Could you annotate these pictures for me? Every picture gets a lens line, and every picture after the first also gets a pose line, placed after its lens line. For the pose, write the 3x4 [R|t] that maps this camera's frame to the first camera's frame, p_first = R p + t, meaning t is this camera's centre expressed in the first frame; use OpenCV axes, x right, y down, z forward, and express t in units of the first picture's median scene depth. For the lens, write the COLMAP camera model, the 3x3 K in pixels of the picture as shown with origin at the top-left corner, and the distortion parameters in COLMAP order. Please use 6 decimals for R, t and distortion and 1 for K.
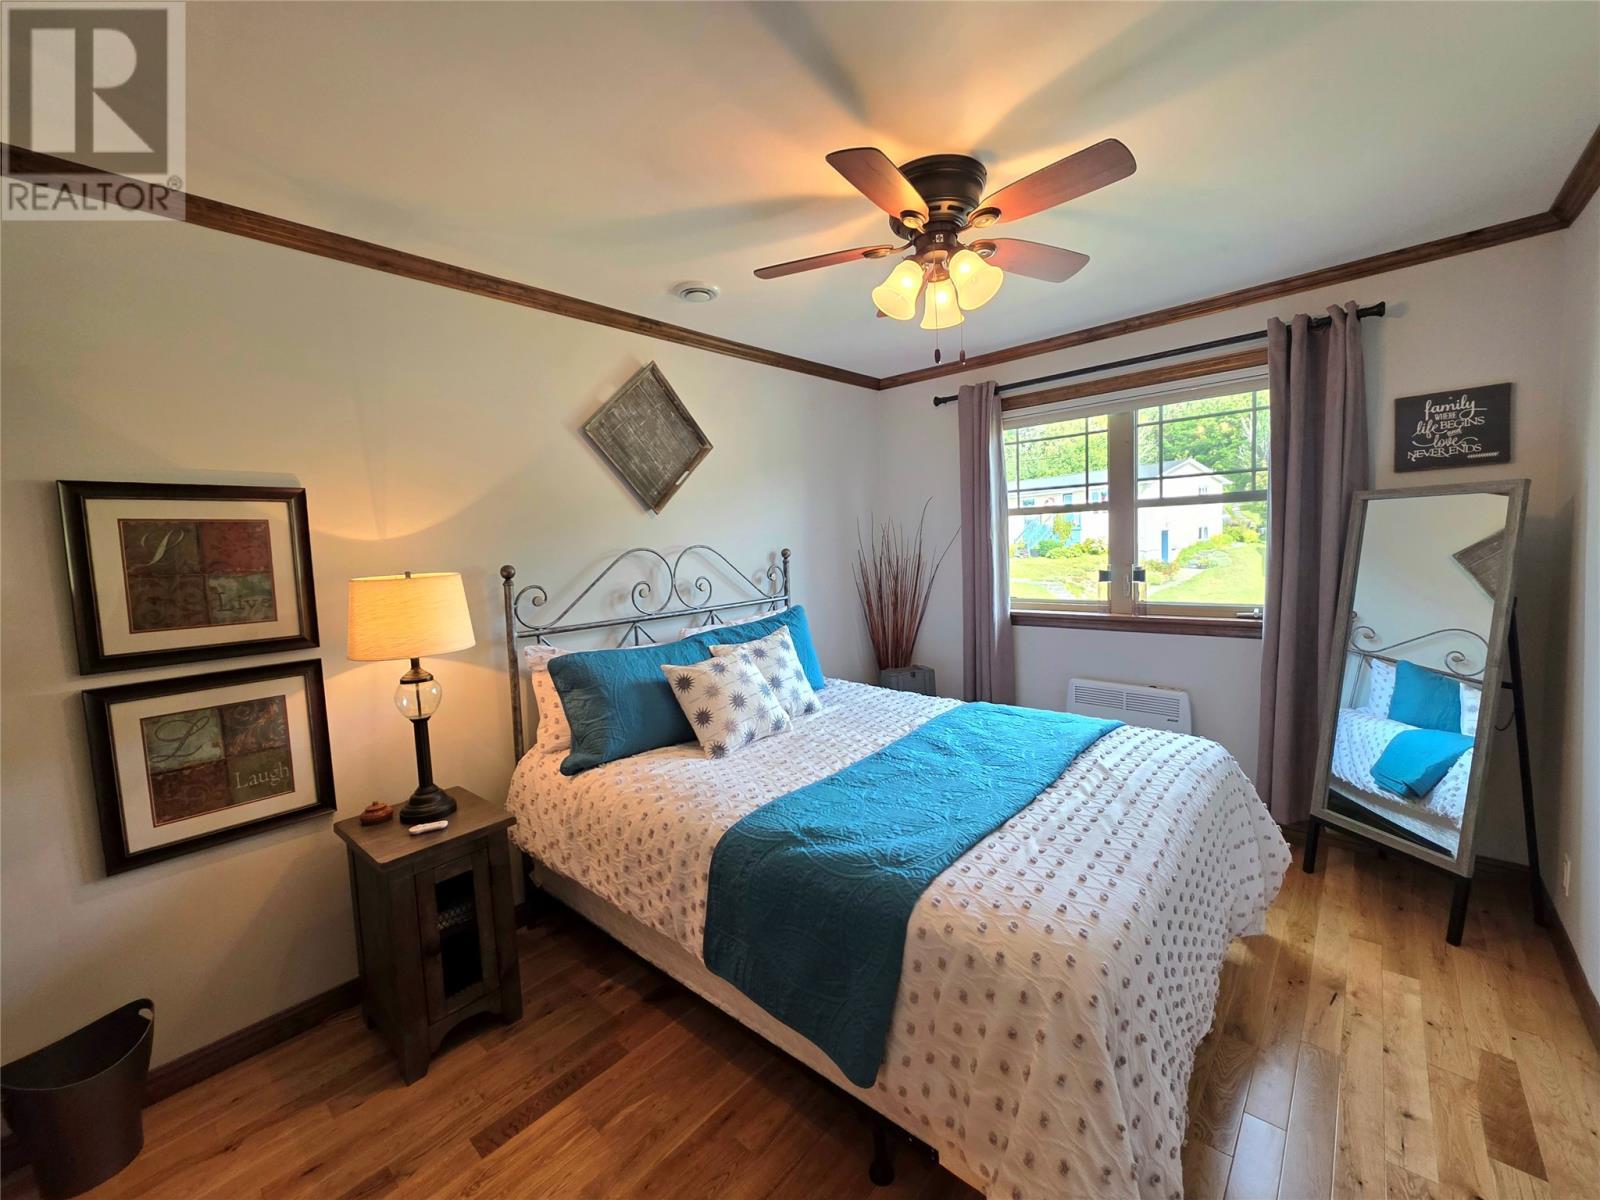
lens RADIAL K [[633.4, 0, 802.3], [0, 633.4, 592.6], [0, 0, 1]] dist [0.001188, 0.000311]
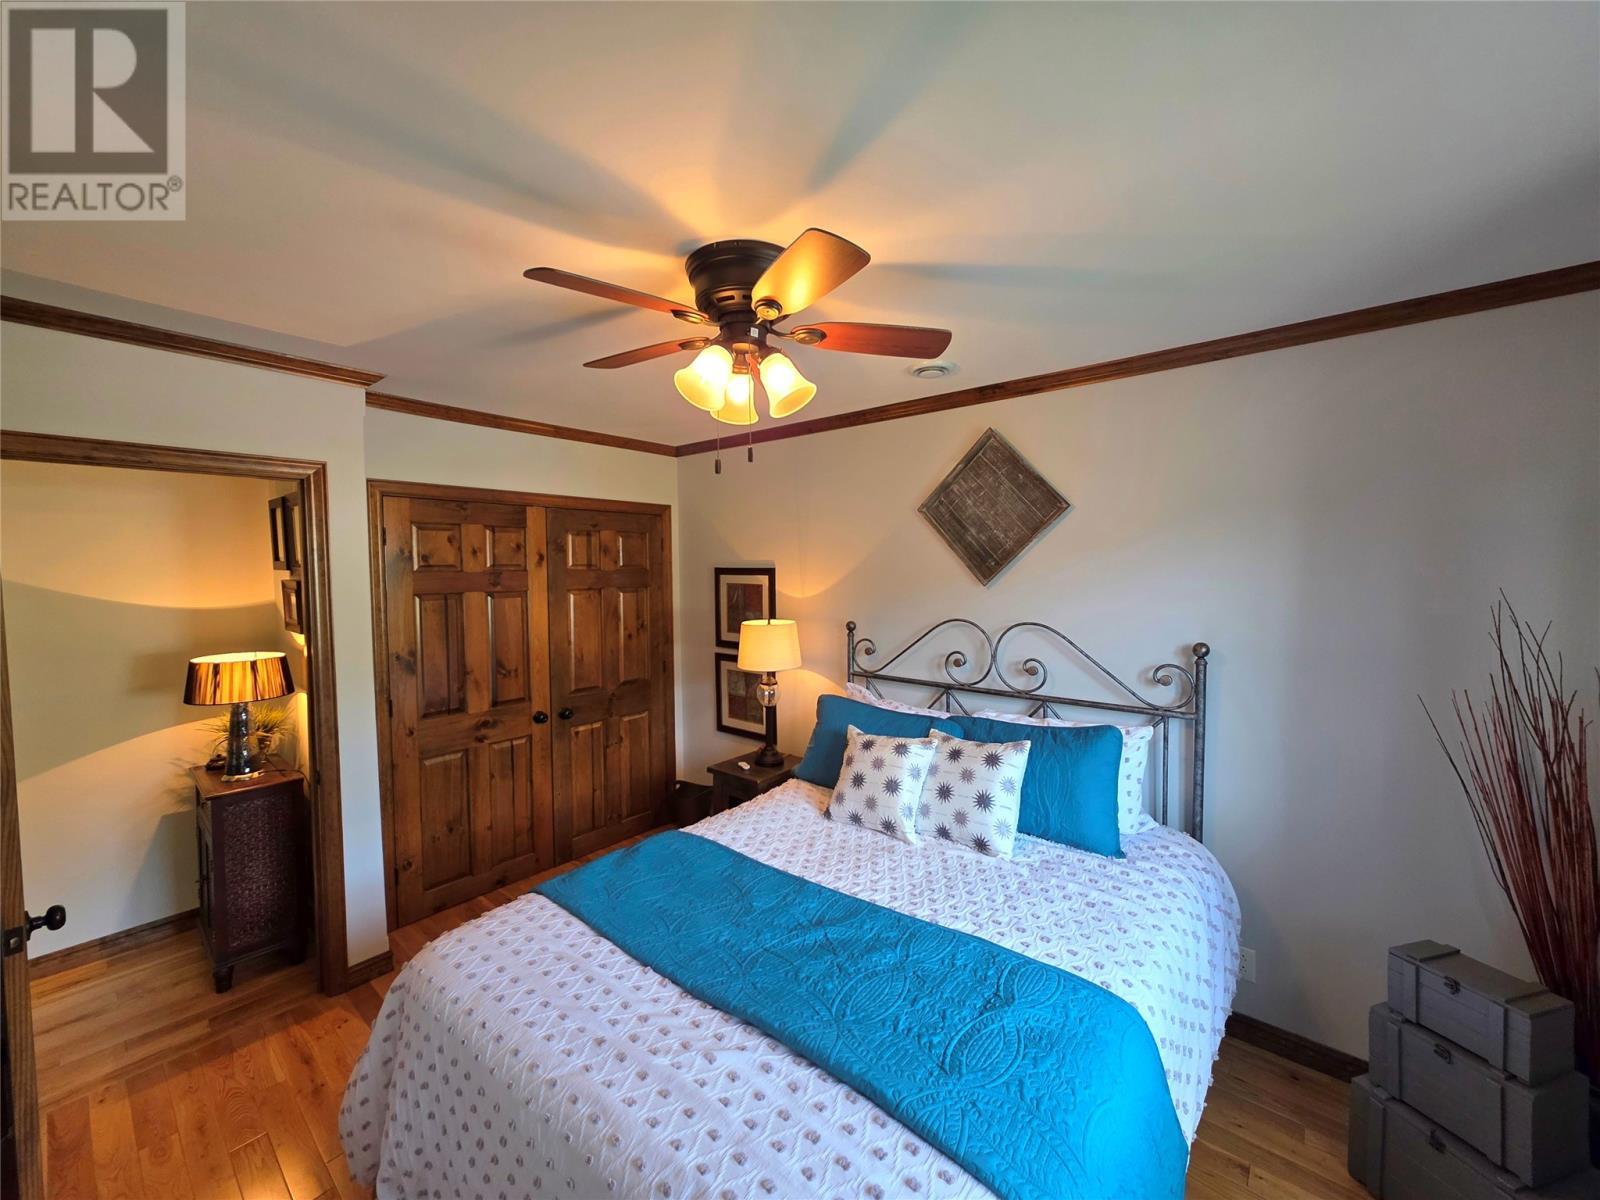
lens RADIAL K [[633.4, 0, 803.5], [0, 633.4, 593.5], [0, 0, 1]] dist [0.001188, 0.000311]
pose [[0.034495, 0.082233, -0.996016, 0.772638], [-0.084833, 0.993253, 0.079067, -0.175150], [0.995798, 0.081768, 0.041239, 0.730405]]
